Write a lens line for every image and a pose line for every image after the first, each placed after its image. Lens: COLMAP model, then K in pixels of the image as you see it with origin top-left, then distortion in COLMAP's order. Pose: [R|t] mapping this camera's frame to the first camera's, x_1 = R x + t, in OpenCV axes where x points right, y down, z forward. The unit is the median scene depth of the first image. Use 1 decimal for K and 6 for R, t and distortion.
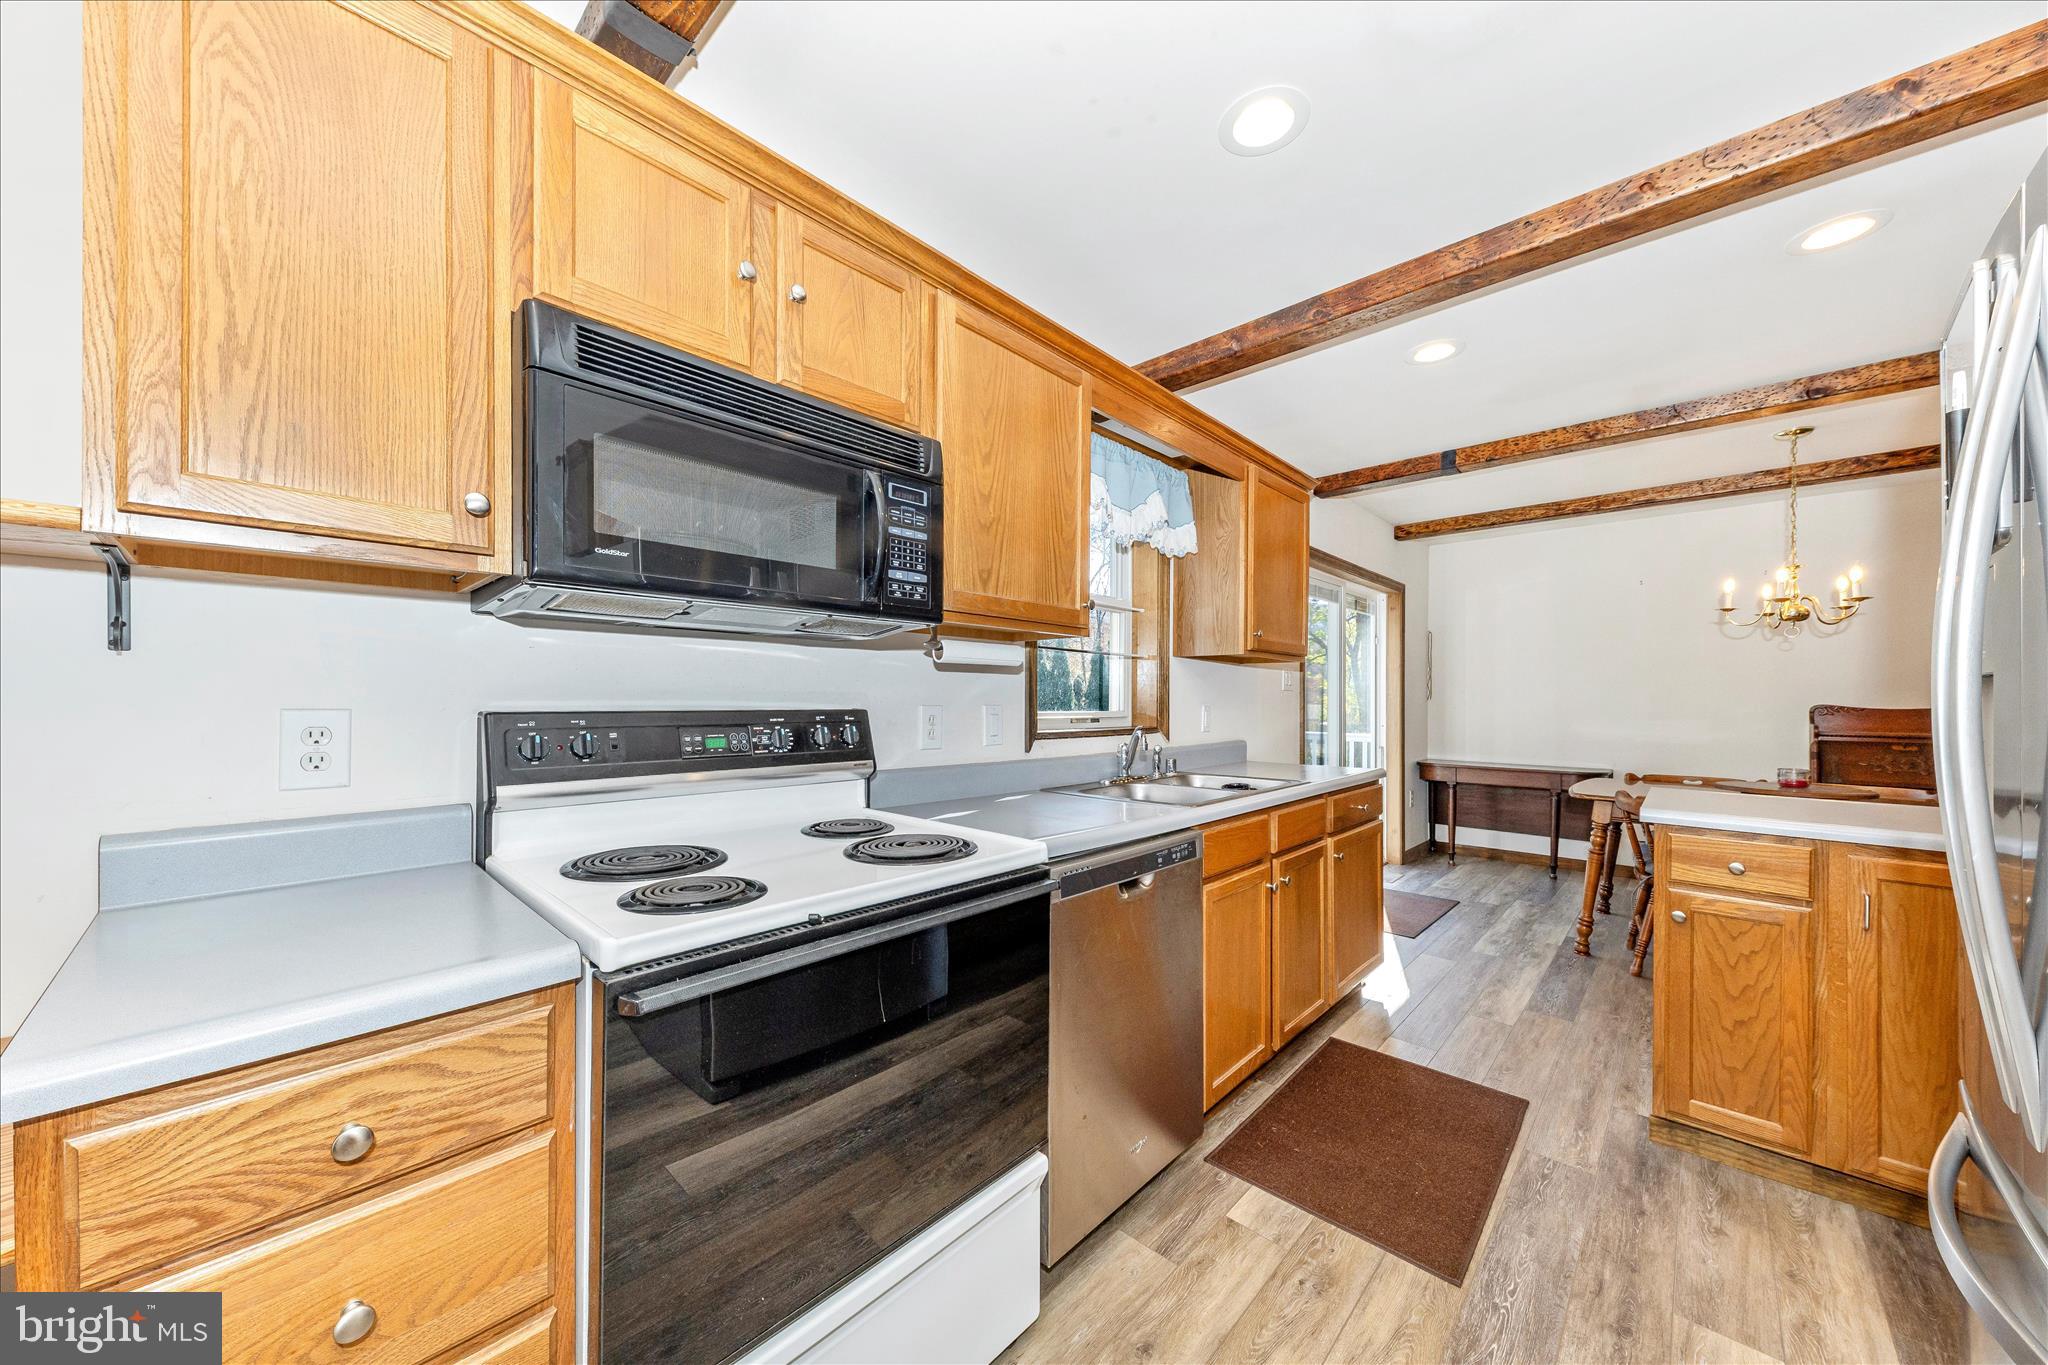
lens RADIAL K [[716.5, 0, 1018.9], [0, 716.5, 690.5], [0, 0, 1]] dist [0.017002, -0.004617]
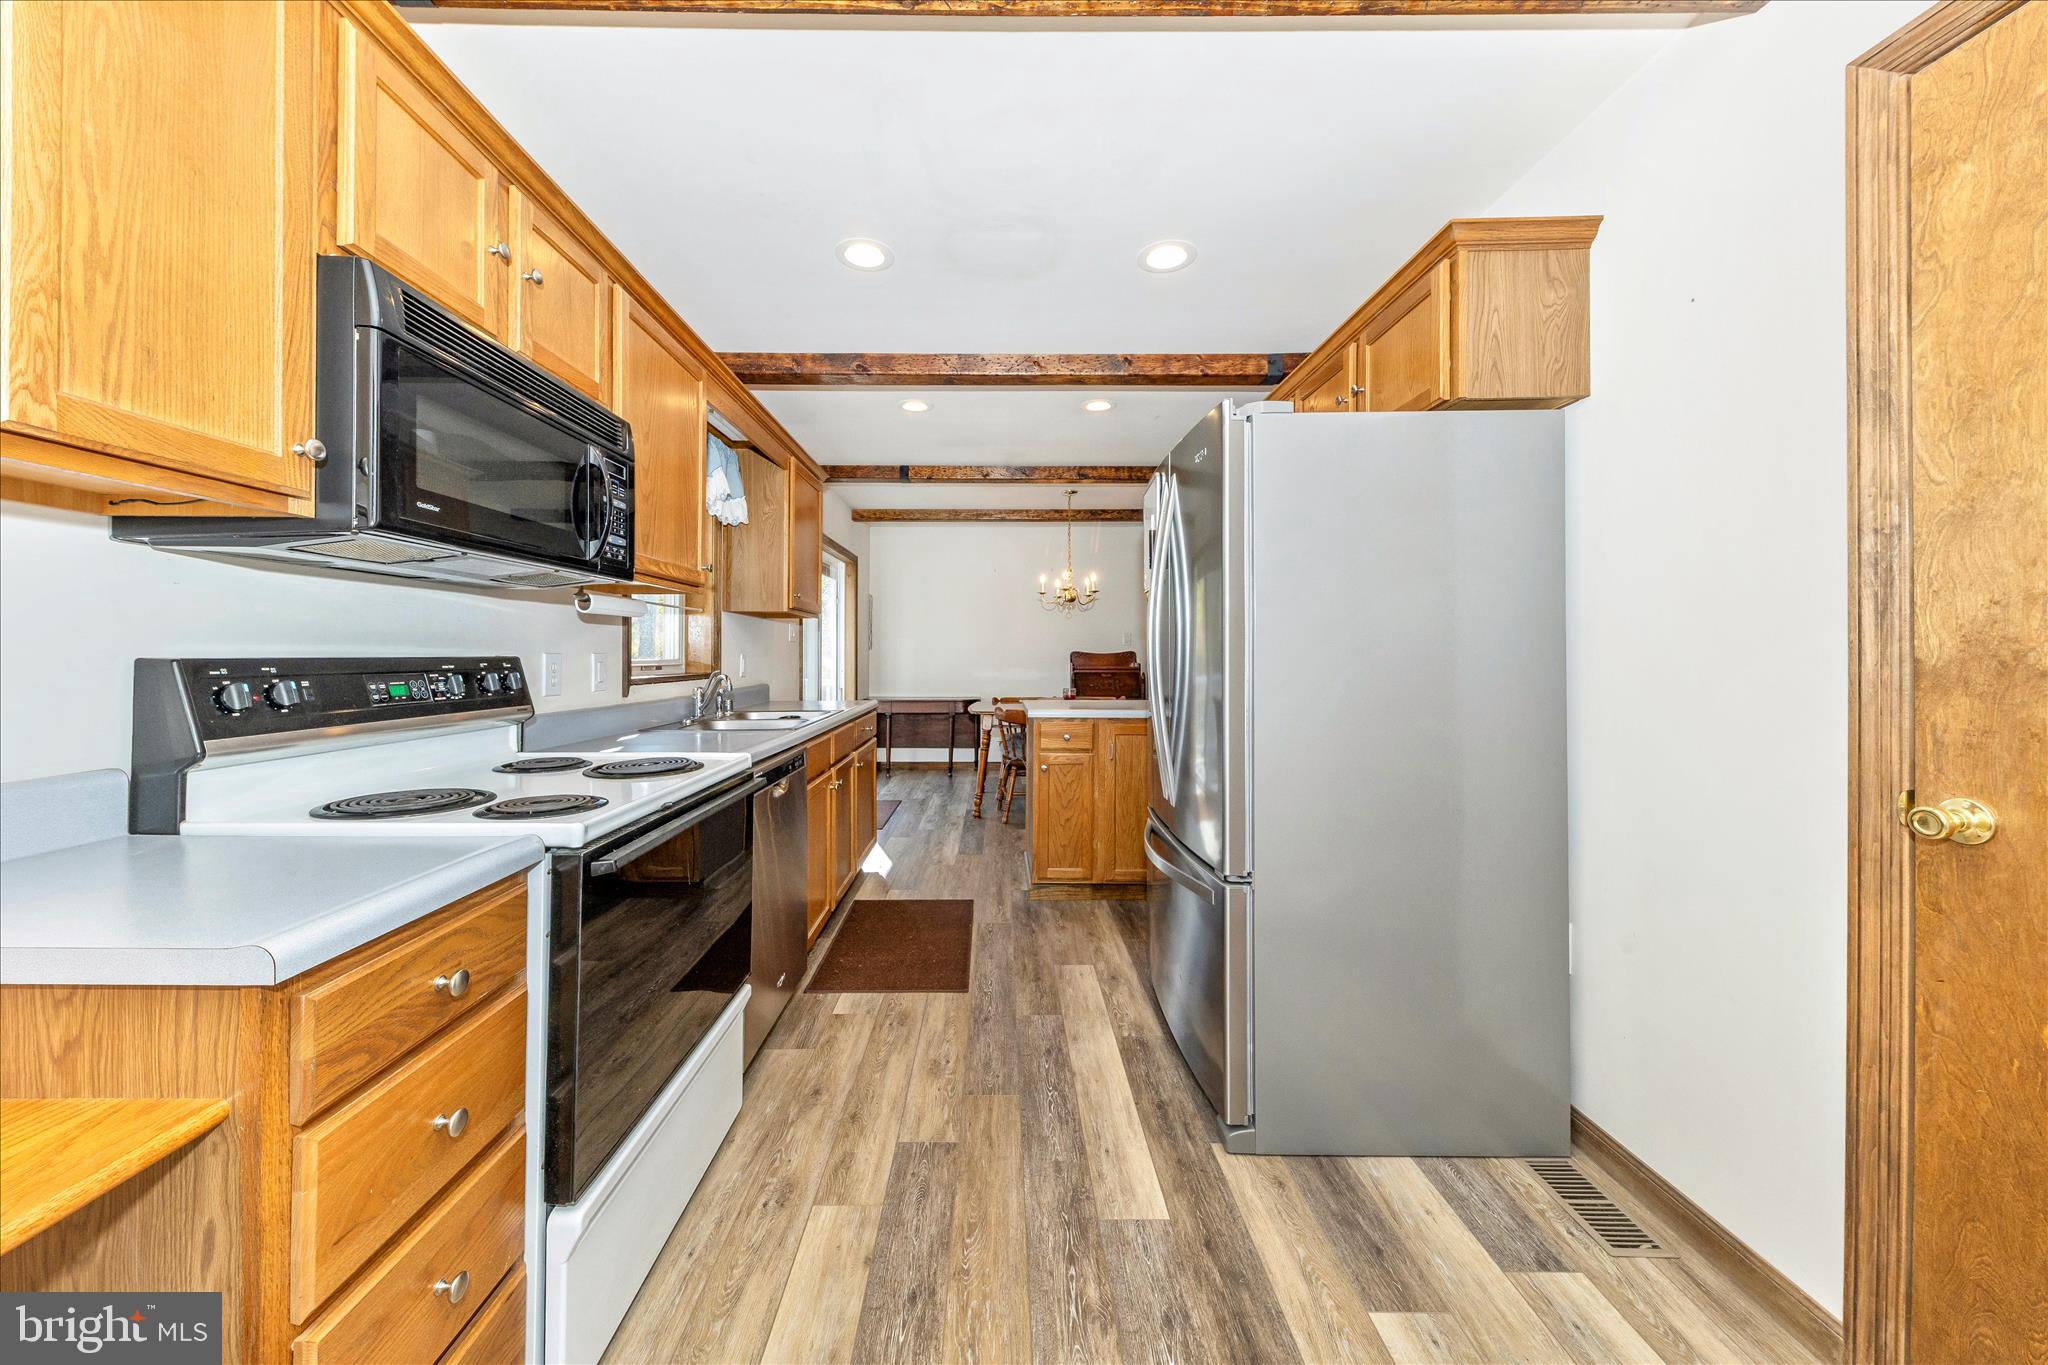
lens RADIAL K [[722.2, 0, 1017.4], [0, 722.2, 648.0], [0, 0, 1]] dist [0.016762, 0.031298]
pose [[0.710636, -0.001034, 0.703559, -0.444162], [-0.003682, 0.999980, 0.005189, 0.005836], [-0.703550, -0.006277, 0.710618, -0.250497]]
